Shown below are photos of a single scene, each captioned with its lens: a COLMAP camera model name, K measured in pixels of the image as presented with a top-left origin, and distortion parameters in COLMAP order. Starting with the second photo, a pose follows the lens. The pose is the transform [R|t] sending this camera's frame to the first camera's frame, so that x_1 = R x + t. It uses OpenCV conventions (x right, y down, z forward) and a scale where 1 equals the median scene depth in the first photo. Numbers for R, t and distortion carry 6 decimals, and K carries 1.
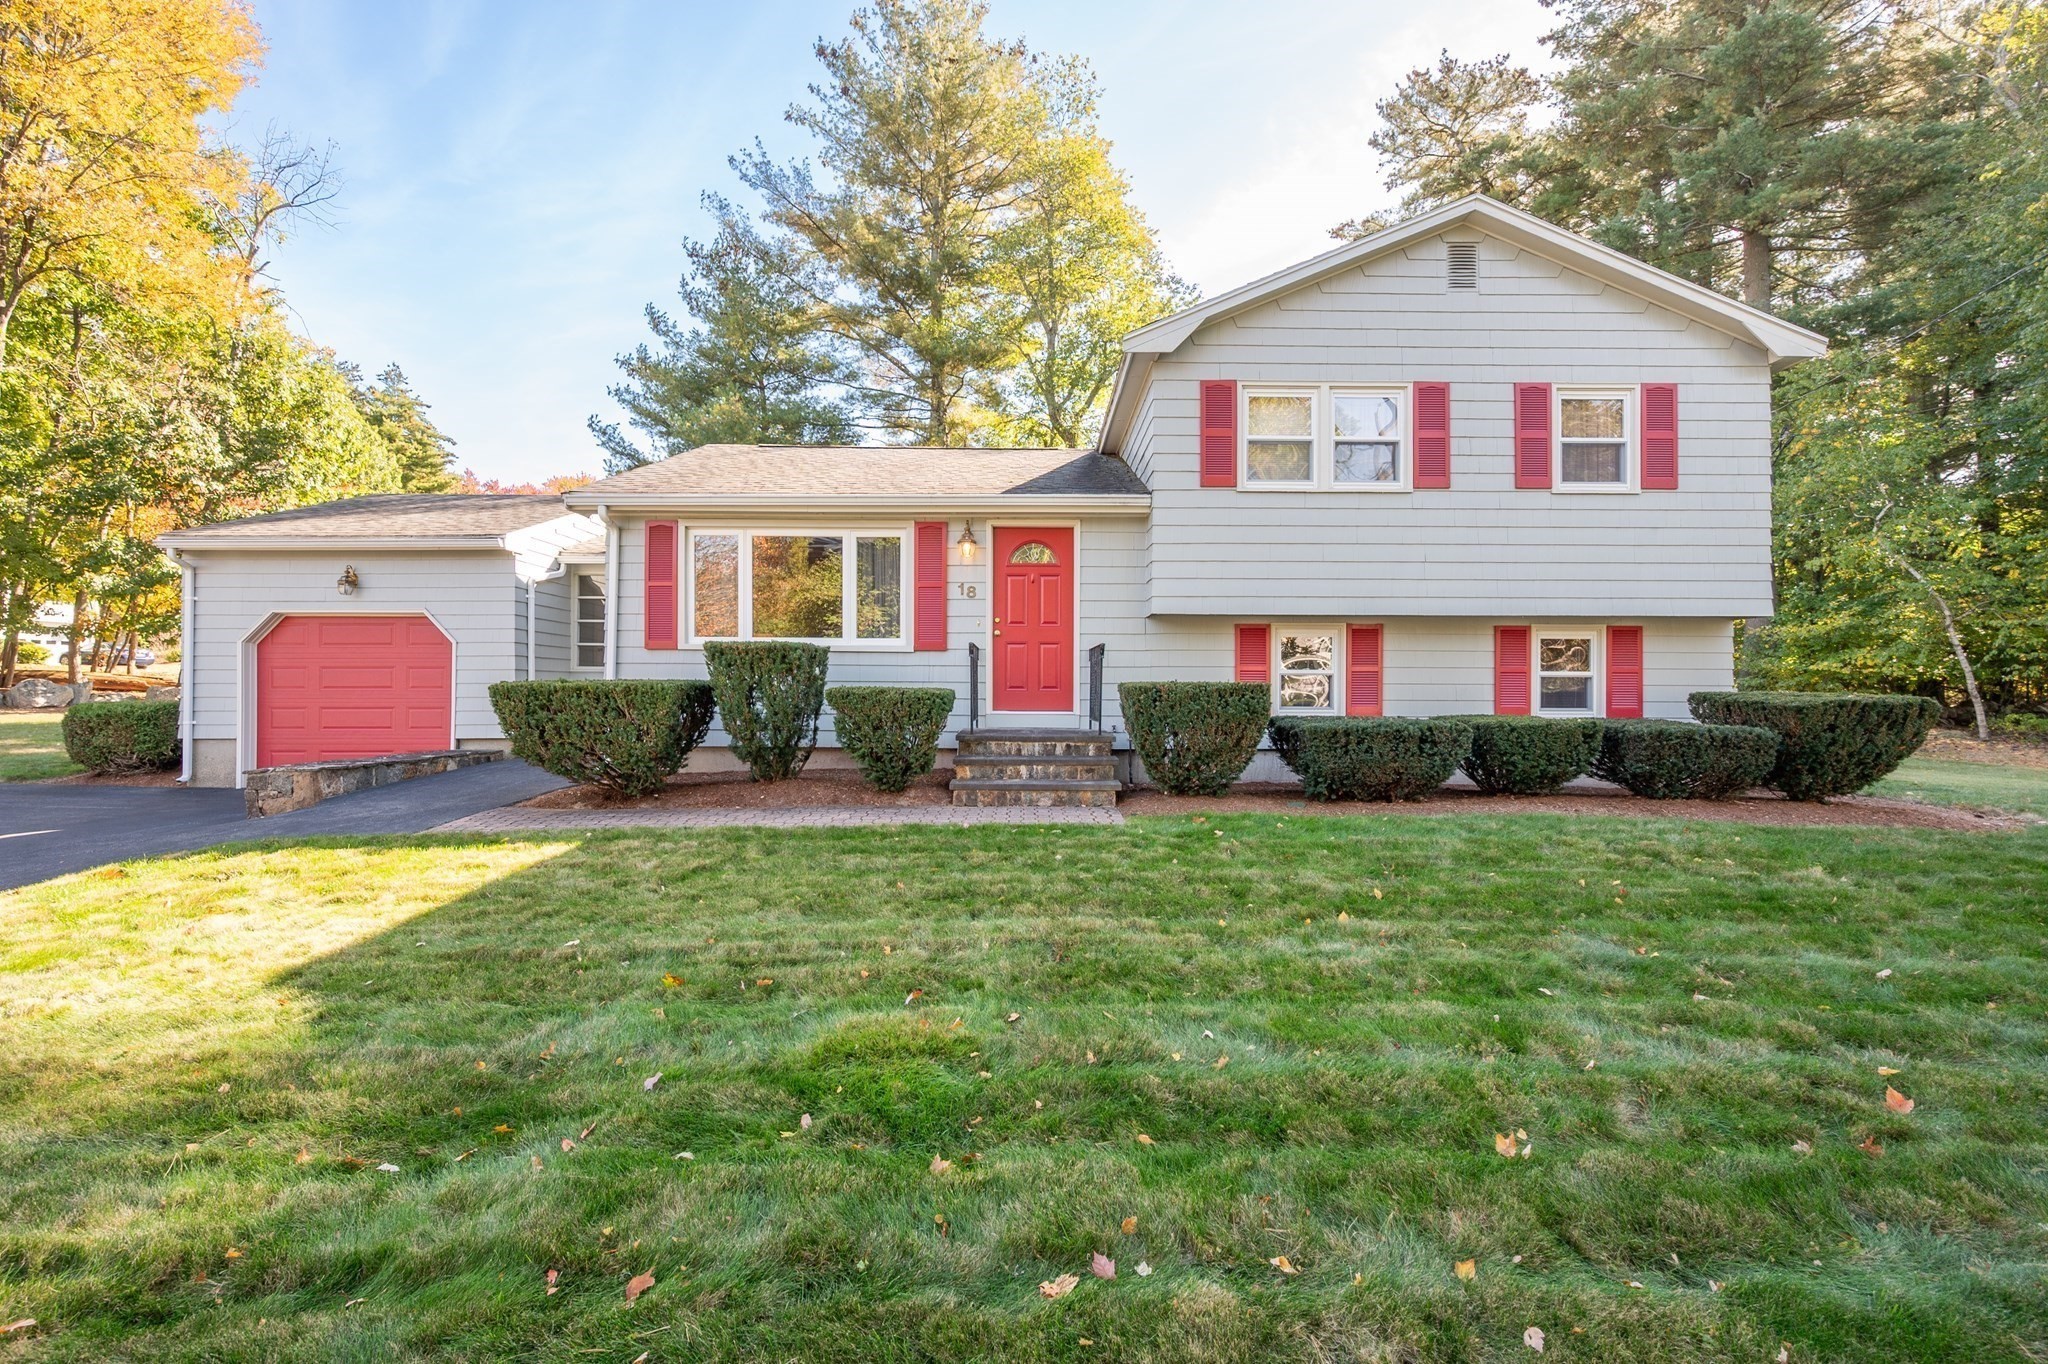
lens RADIAL K [[851.3, 0, 1024.0], [0, 851.3, 682.0], [0, 0, 1]] dist [-0.005312, -0.000321]
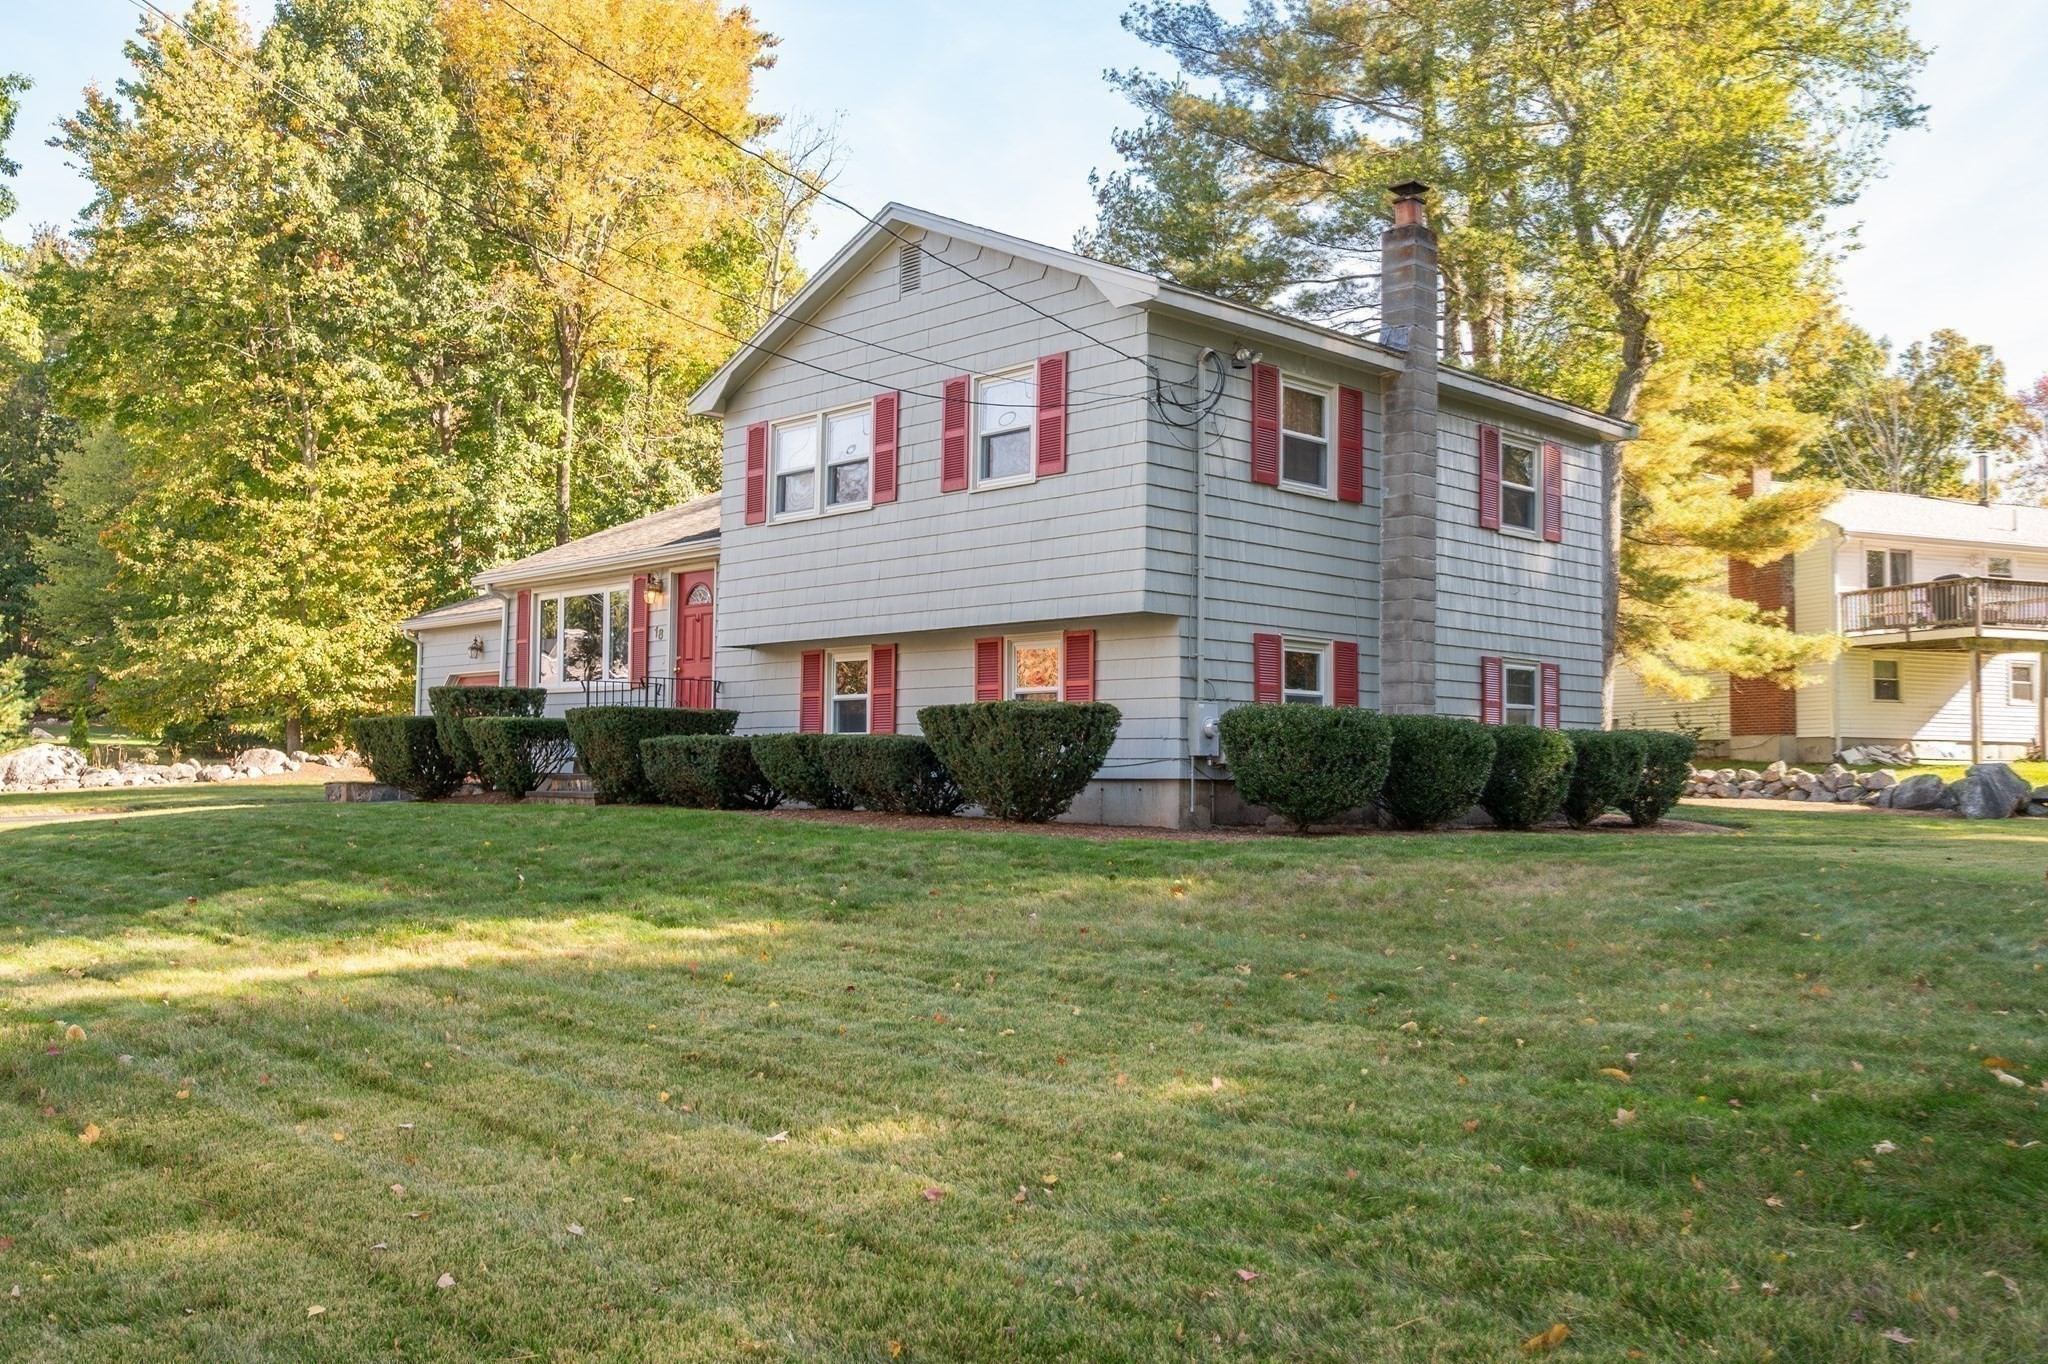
lens RADIAL K [[1752.5, 0, 1024.0], [0, 1752.5, 682.0], [0, 0, 1]] dist [-0.002391, 0.000093]
pose [[0.697664, -0.036904, -0.715474, 1.920765], [0.001796, 0.998759, -0.049765, 0.072814], [0.716422, 0.033434, 0.696865, -0.260696]]
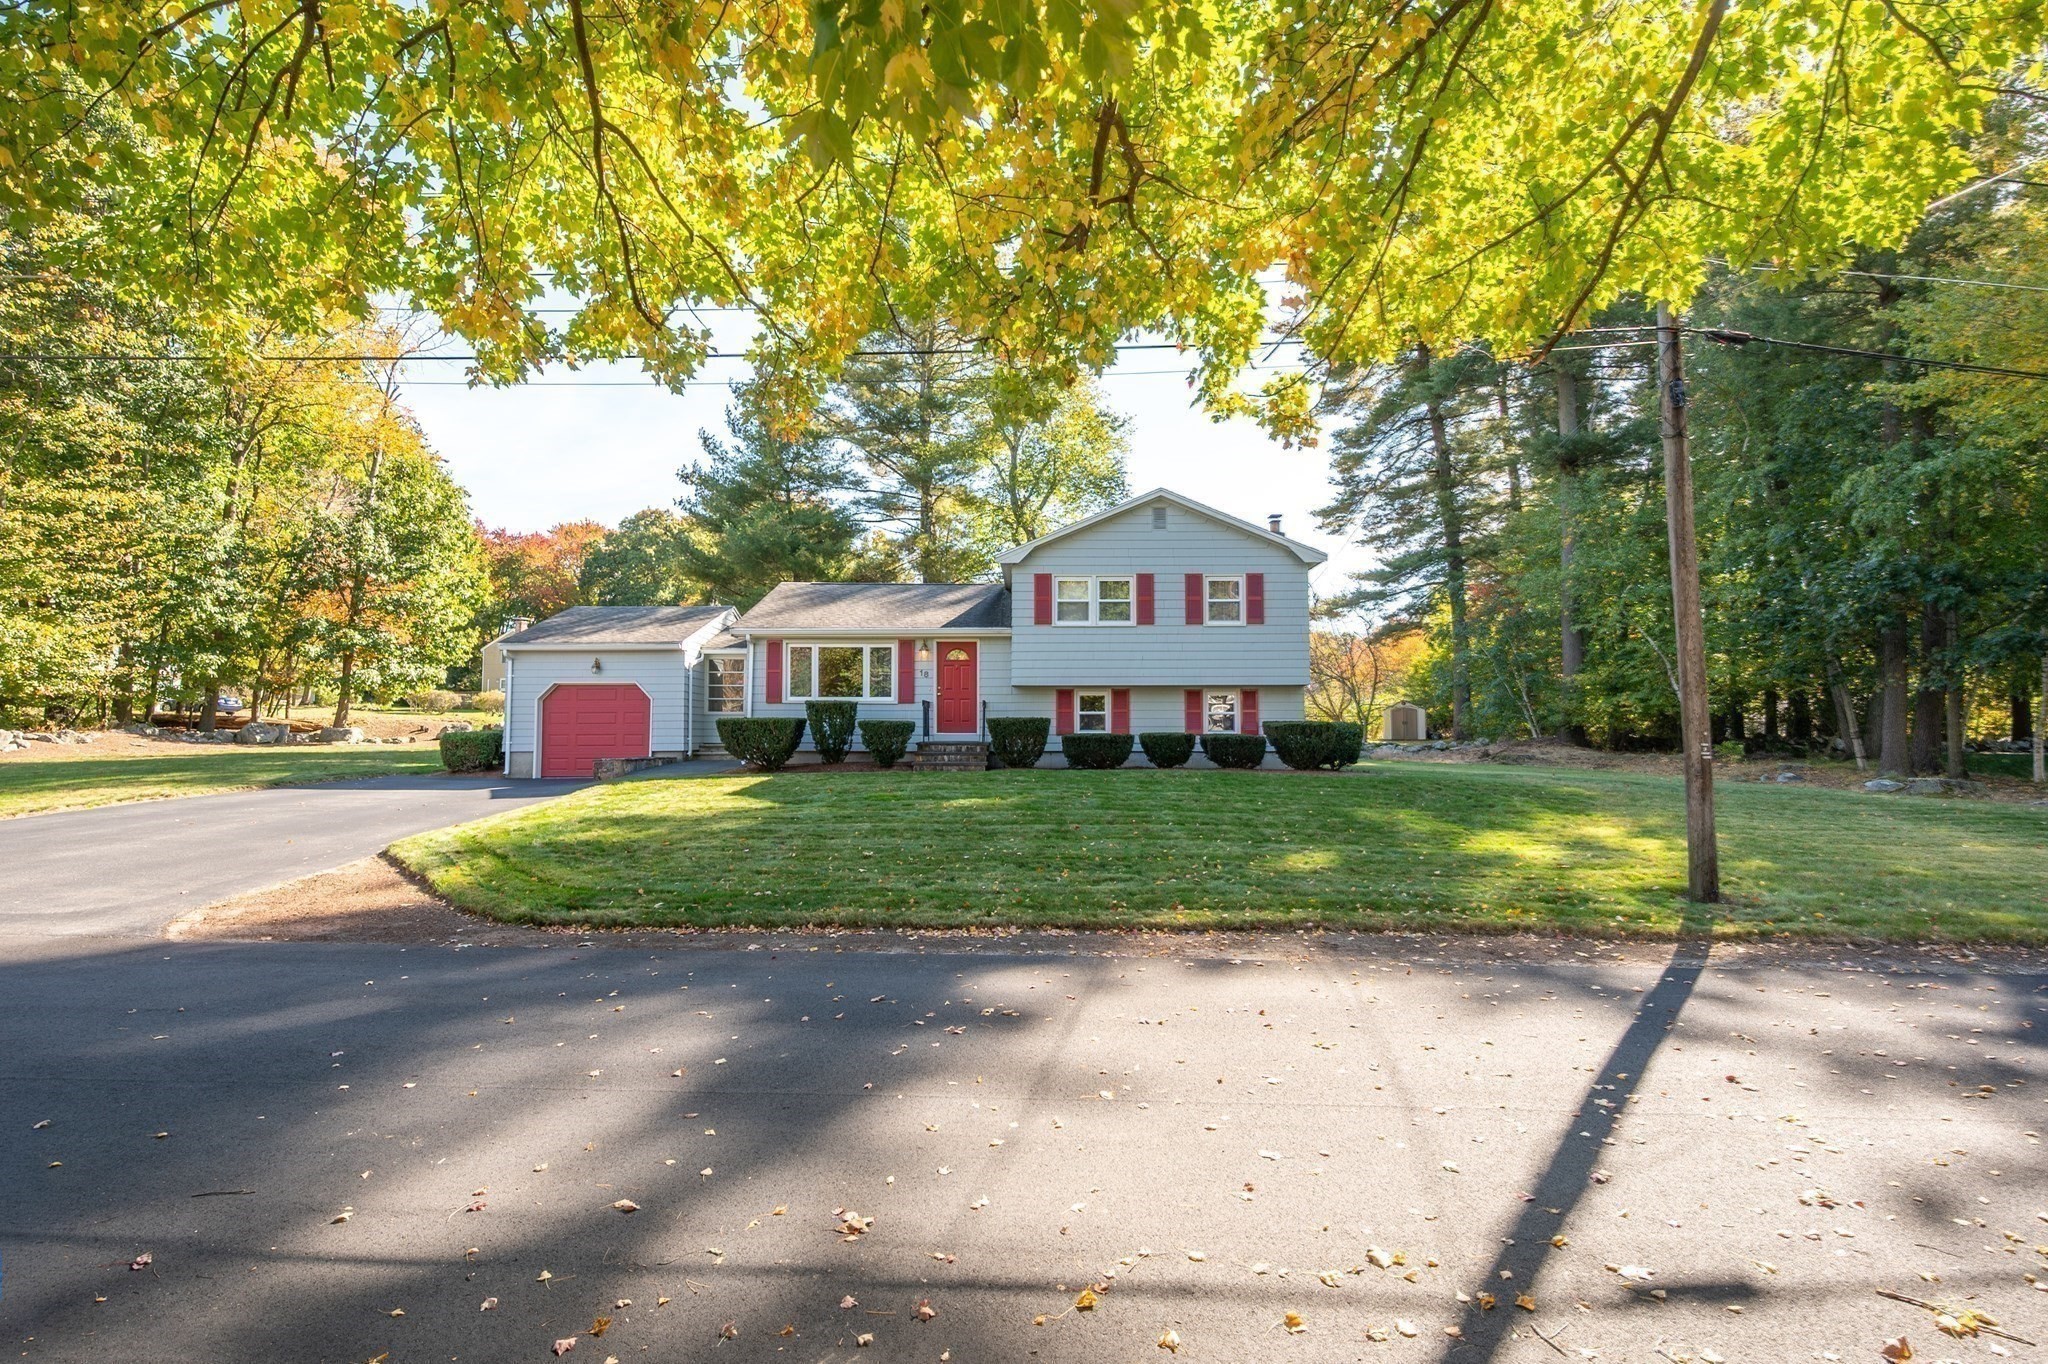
lens RADIAL K [[946.5, 0, 1024.0], [0, 946.5, 682.0], [0, 0, 1]] dist [-0.004694, -0.000051]
pose [[0.999873, -0.005497, -0.014971, 0.205432], [0.004810, 0.998949, -0.045587, 0.017286], [0.015206, 0.045509, 0.998848, -1.259313]]
